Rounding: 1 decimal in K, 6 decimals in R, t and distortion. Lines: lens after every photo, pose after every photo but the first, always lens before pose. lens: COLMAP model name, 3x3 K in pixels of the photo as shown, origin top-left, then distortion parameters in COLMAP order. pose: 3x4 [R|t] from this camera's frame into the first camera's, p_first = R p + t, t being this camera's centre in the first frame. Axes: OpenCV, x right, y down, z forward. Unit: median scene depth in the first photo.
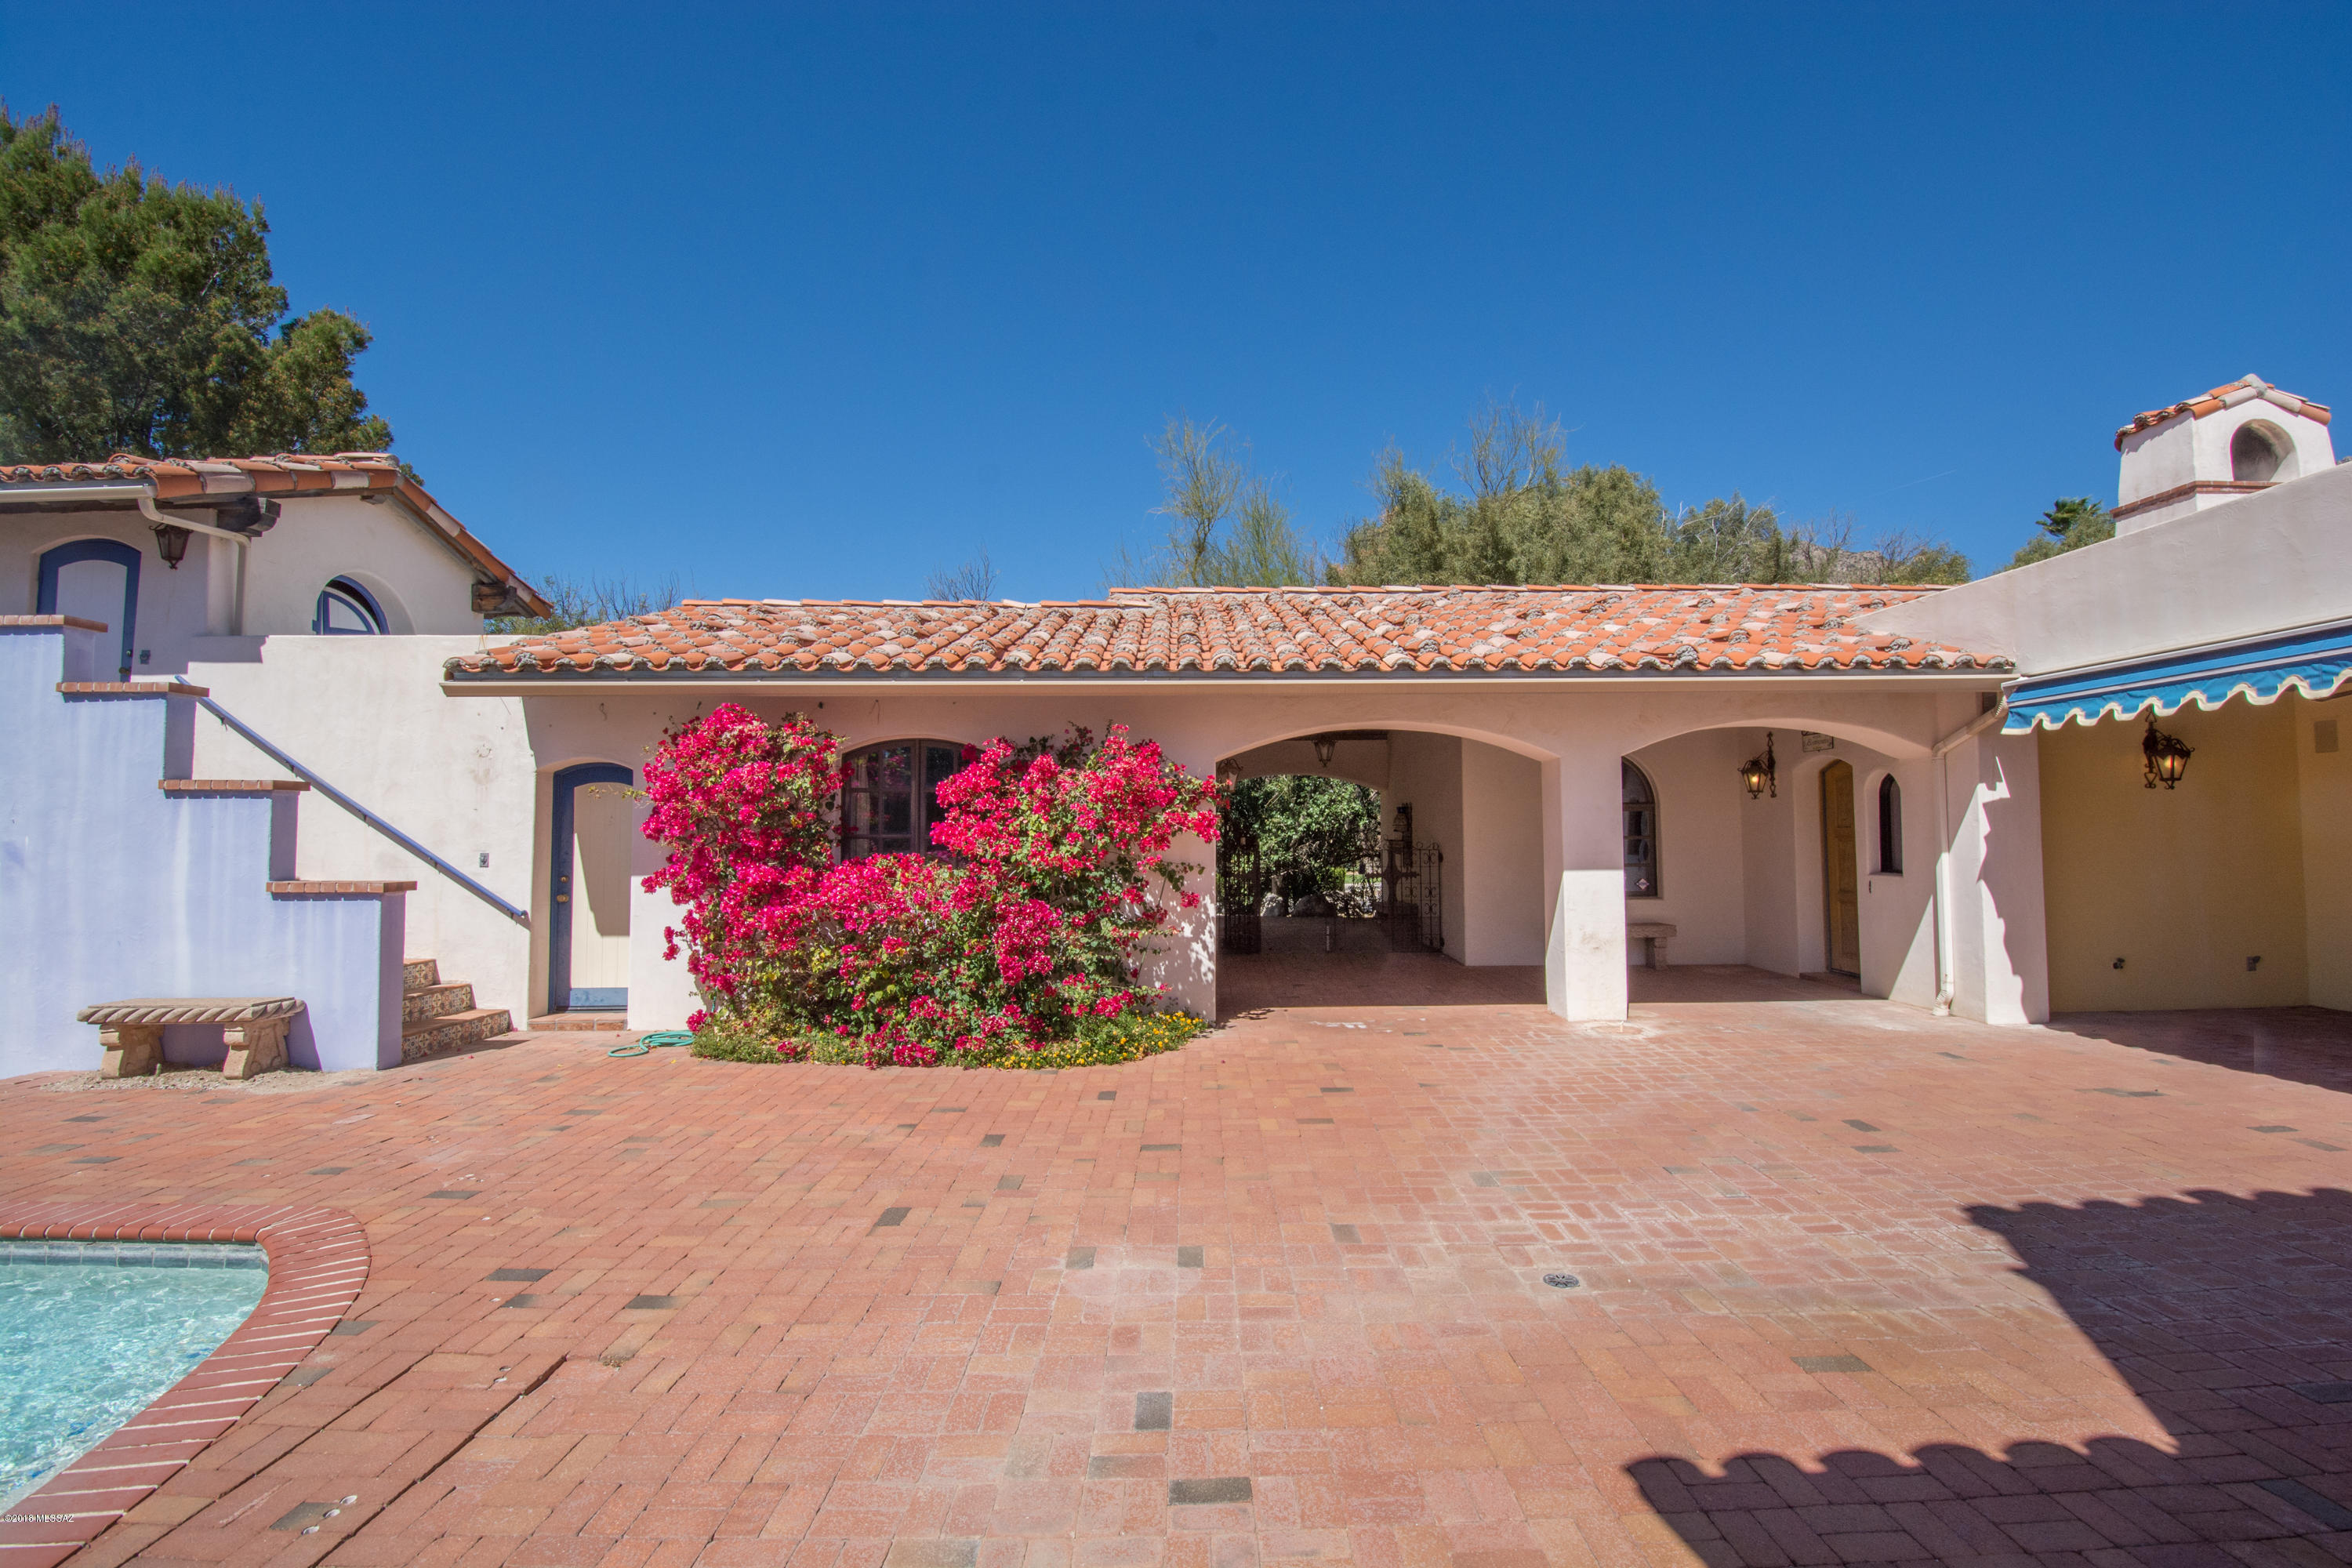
lens RADIAL K [[1025.8, 0, 1210.1], [0, 1025.8, 790.2], [0, 0, 1]] dist [-0.000264, -0.014847]
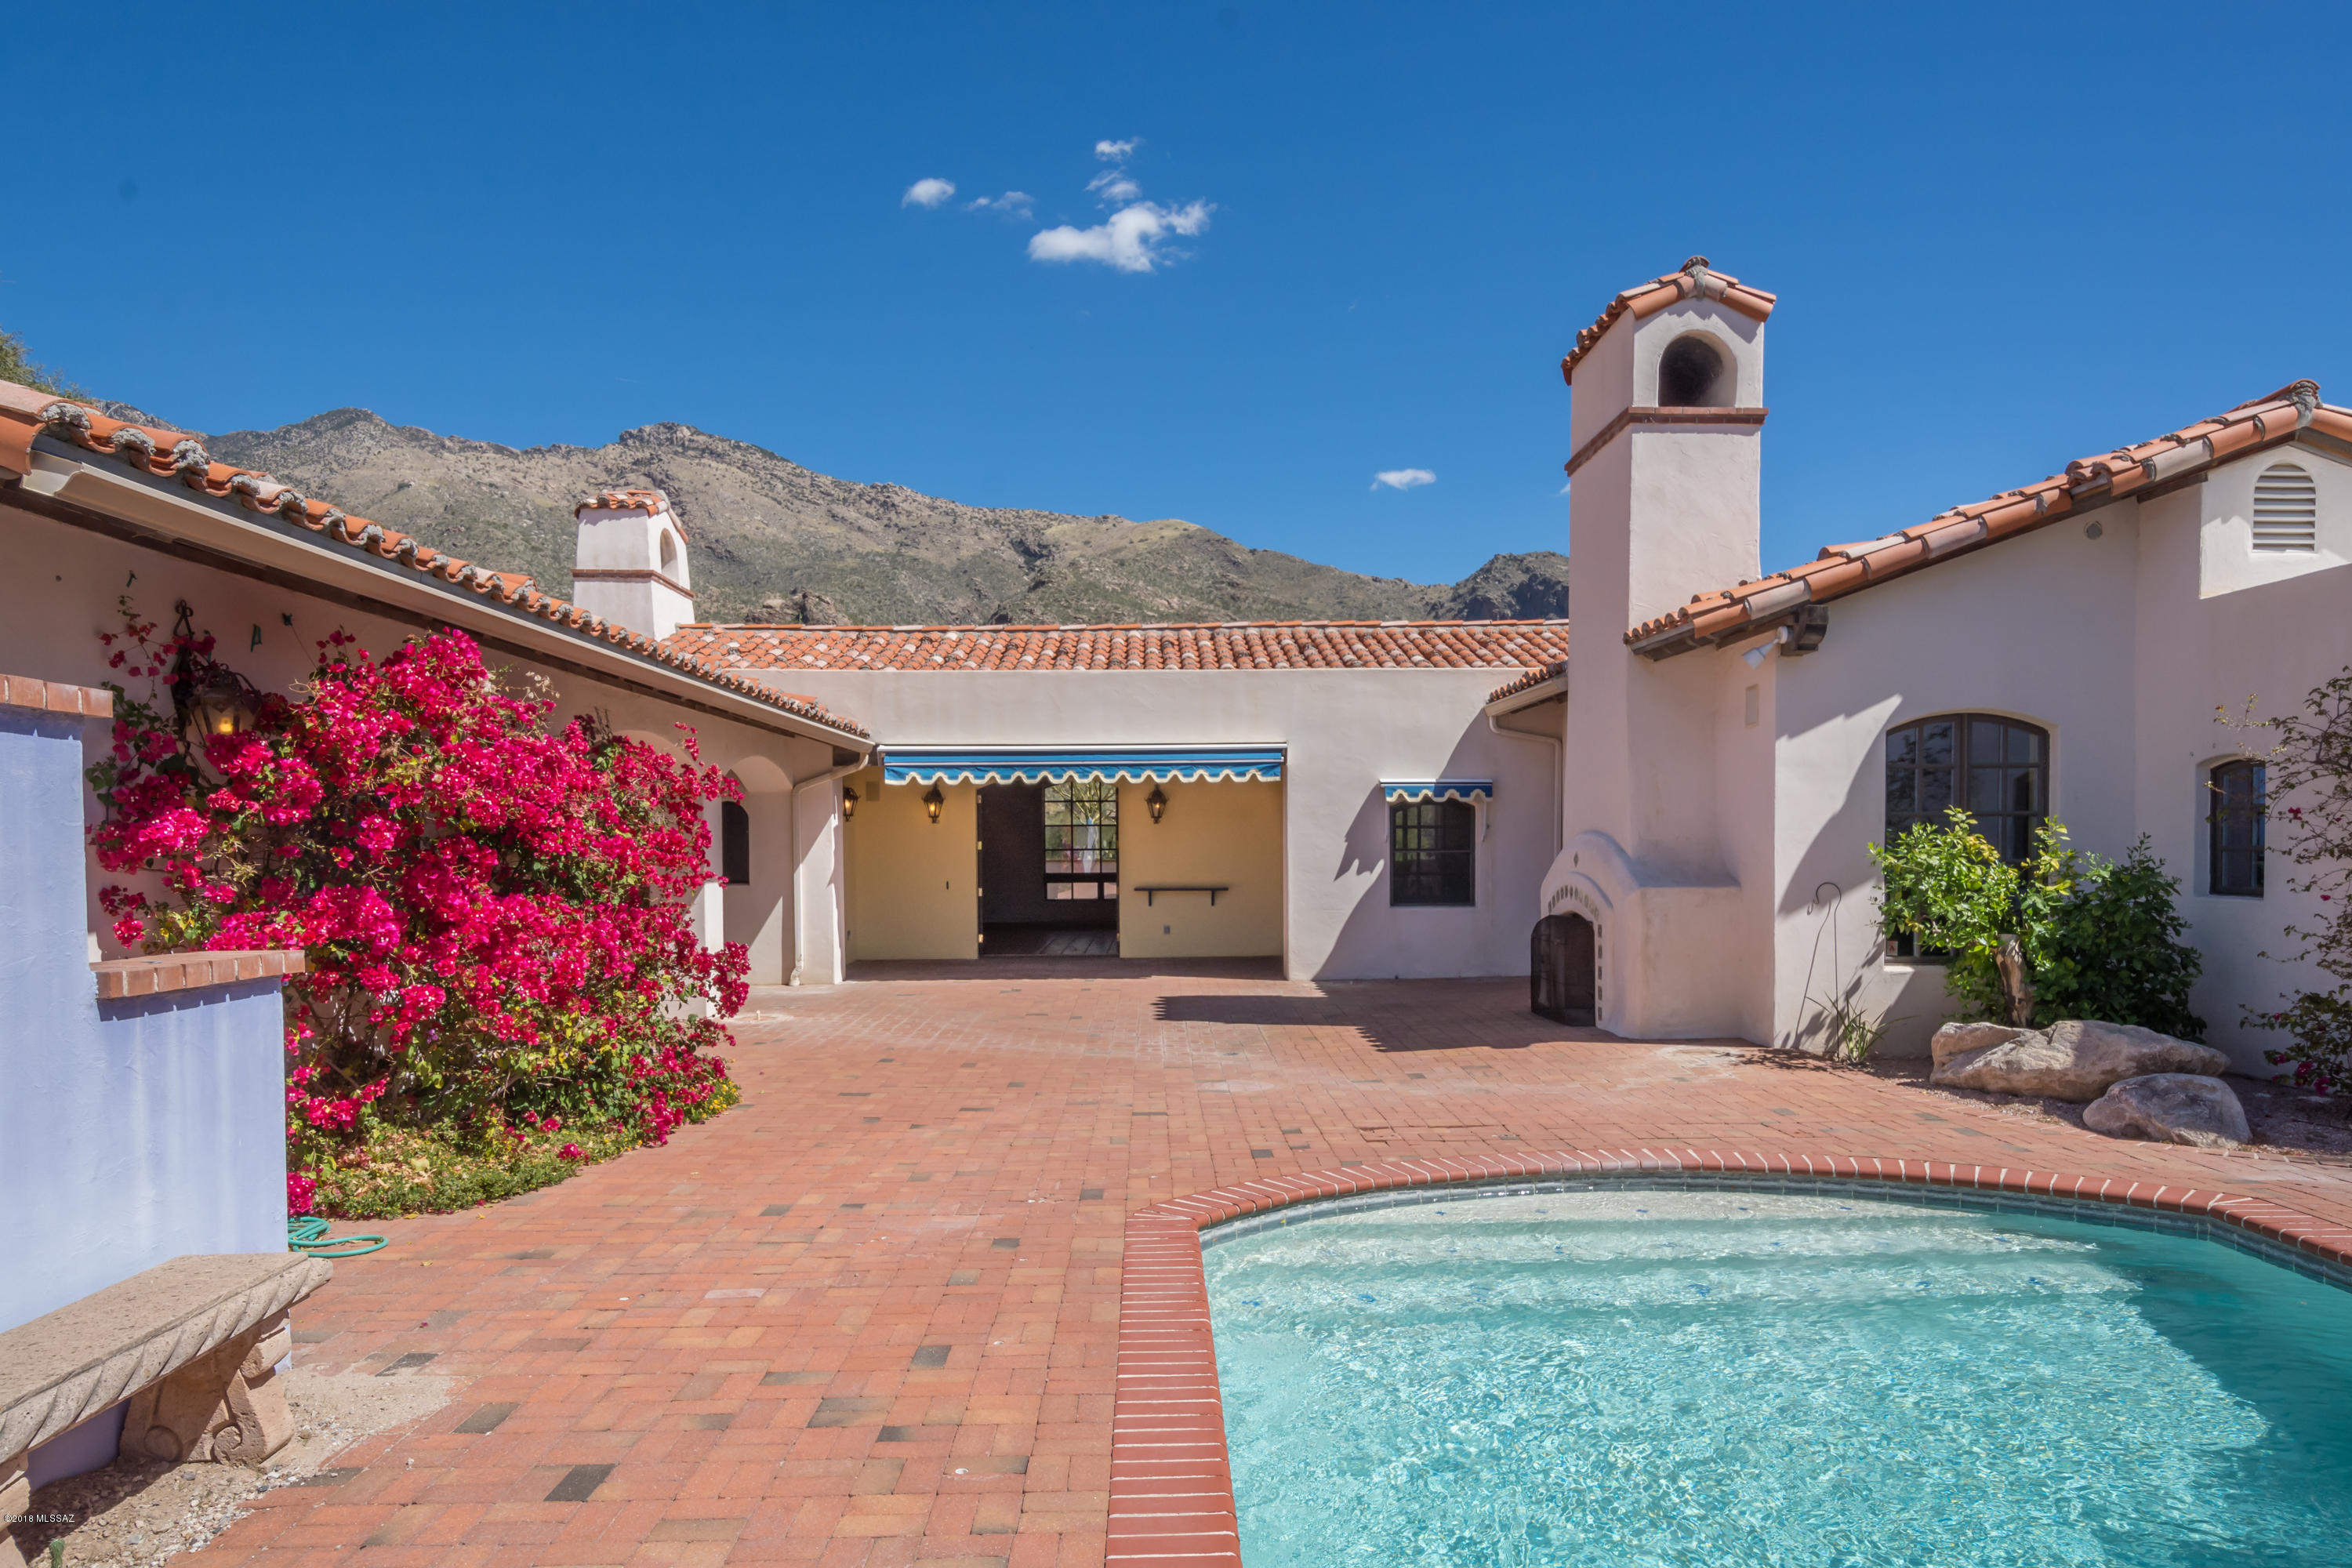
lens RADIAL K [[1435.4, 0, 1192.7], [0, 1435.4, 892.4], [0, 0, 1]] dist [0.030677, -0.023074]
pose [[-0.018407, -0.026991, 0.999466, -1.206536], [-0.033901, 0.999078, 0.026356, 0.030672], [-0.999256, -0.033398, -0.019305, 0.522926]]
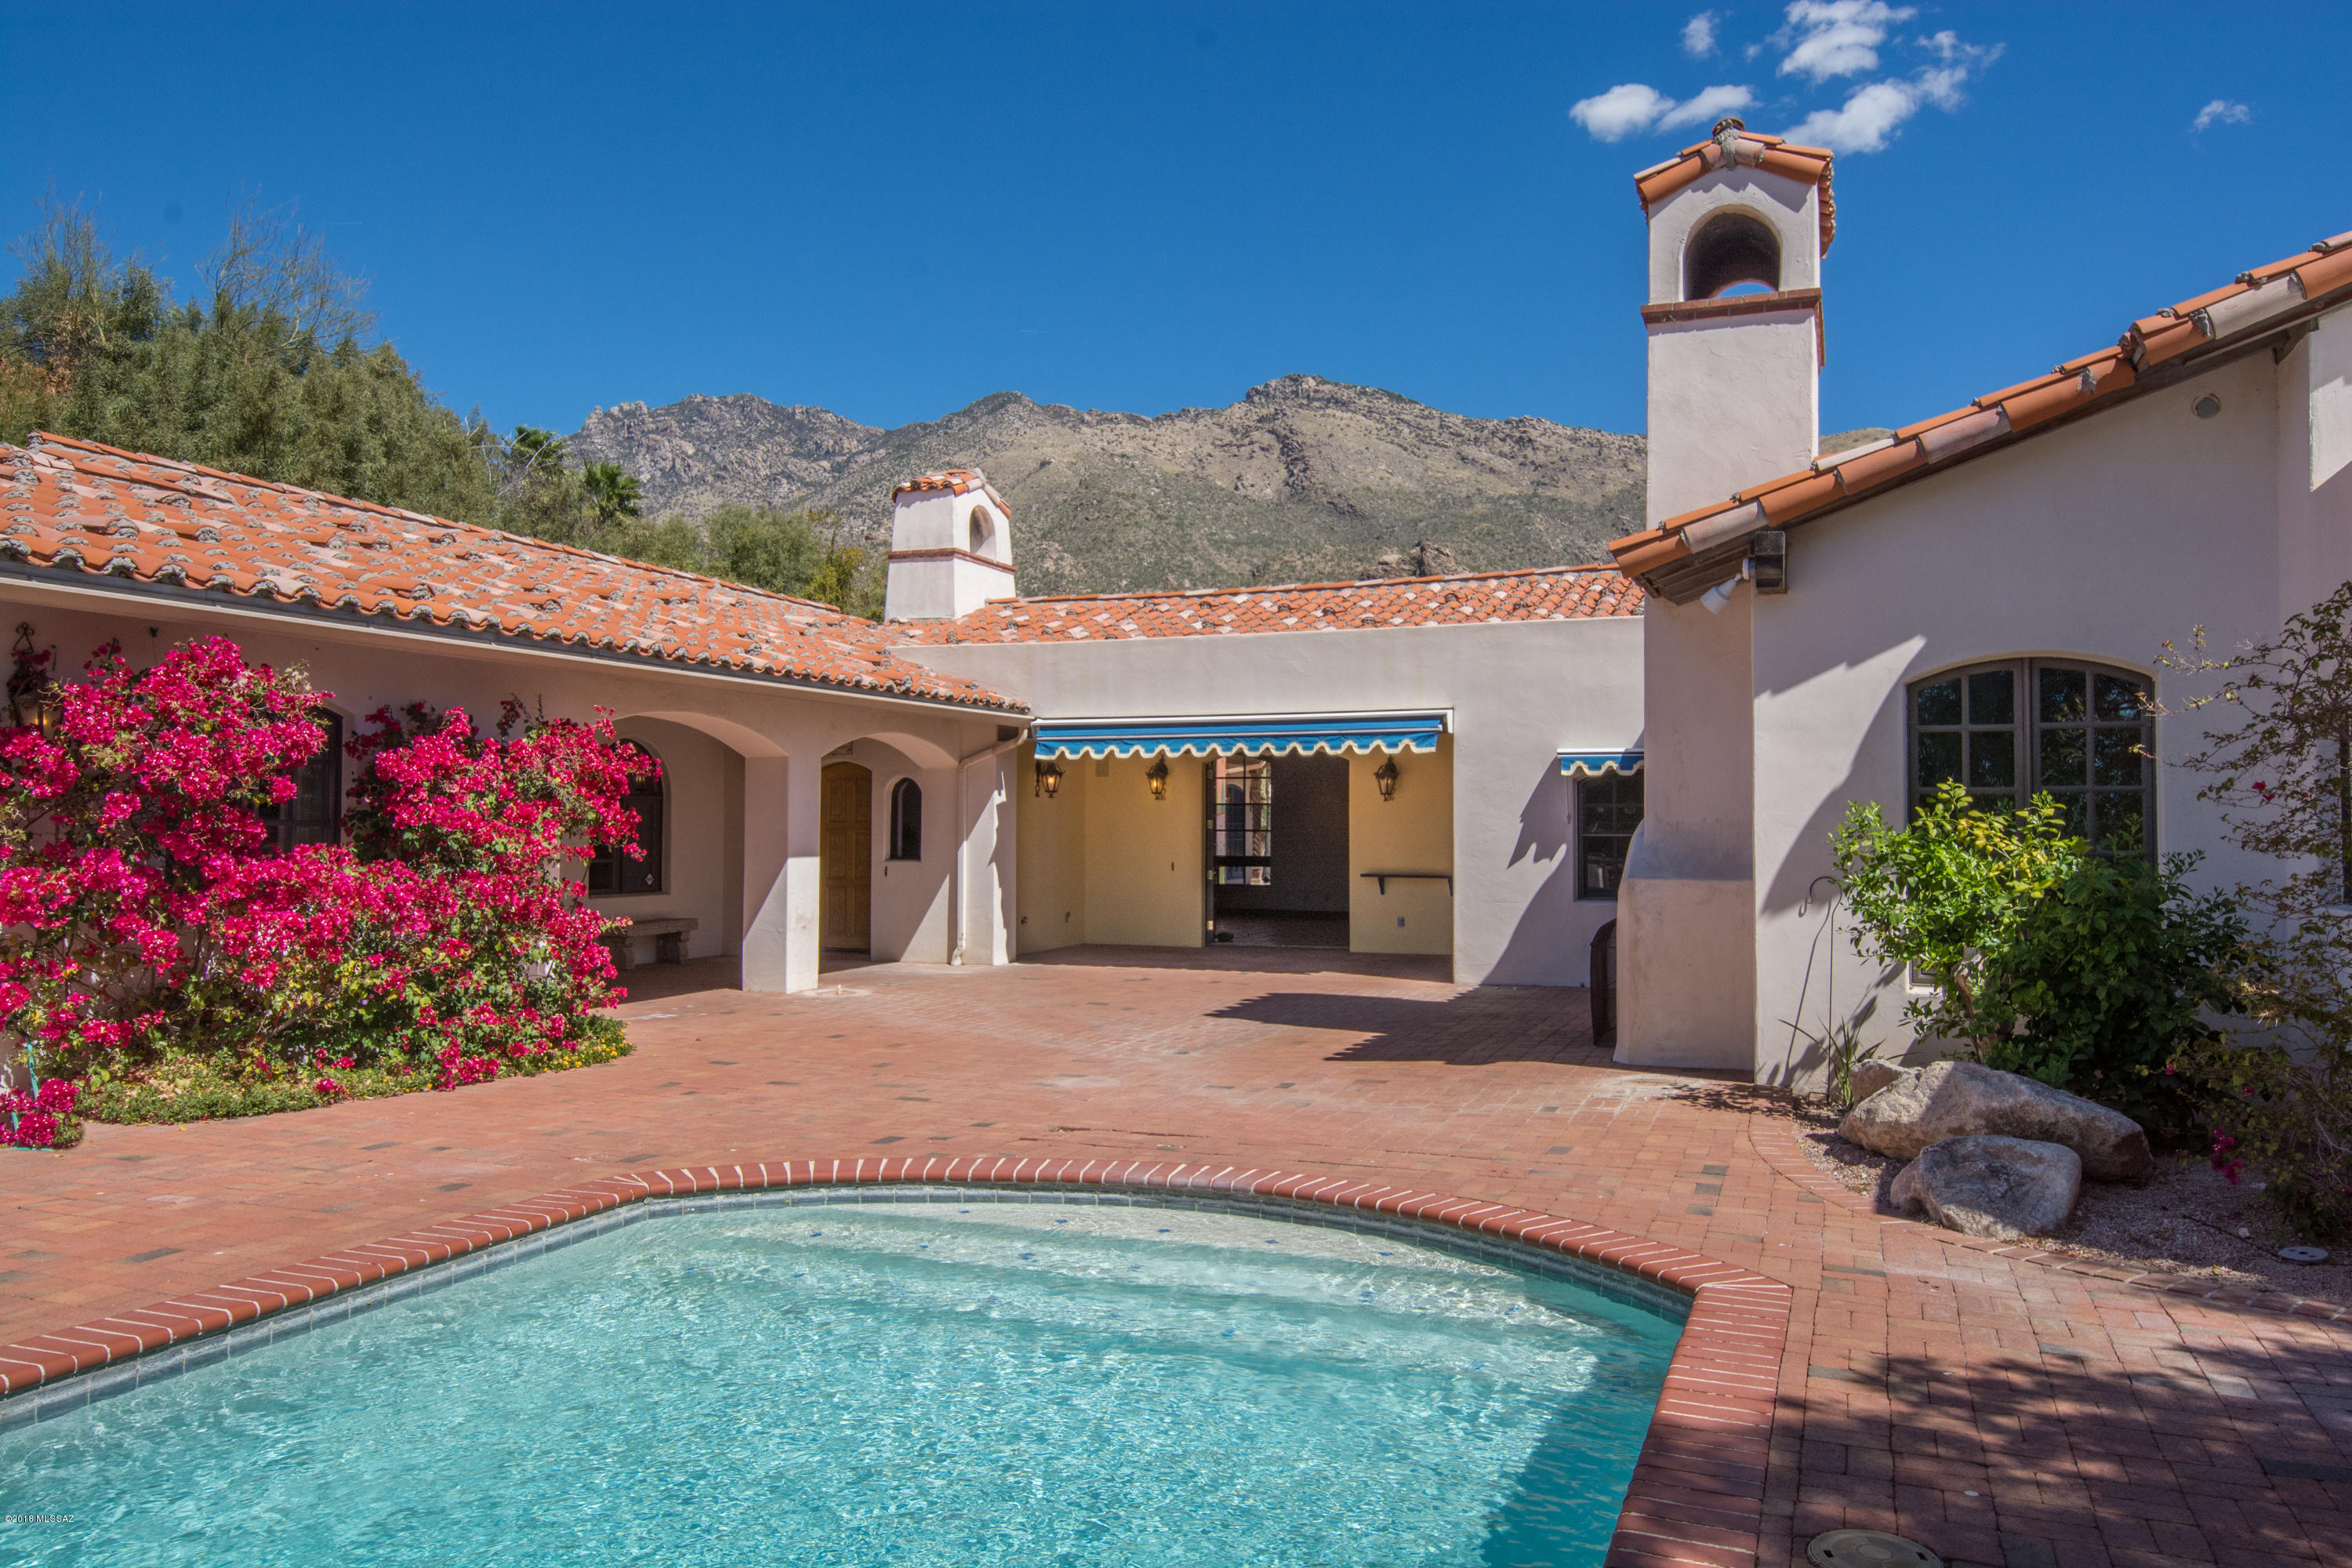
lens RADIAL K [[1660.5, 0, 1206.7], [0, 1660.5, 785.9], [0, 0, 1]] dist [0.020391, -0.003518]
pose [[0.372357, 0.030182, 0.927599, -1.181314], [-0.042050, 0.998993, -0.015626, 0.009494], [-0.927136, -0.033187, 0.373252, -0.096208]]
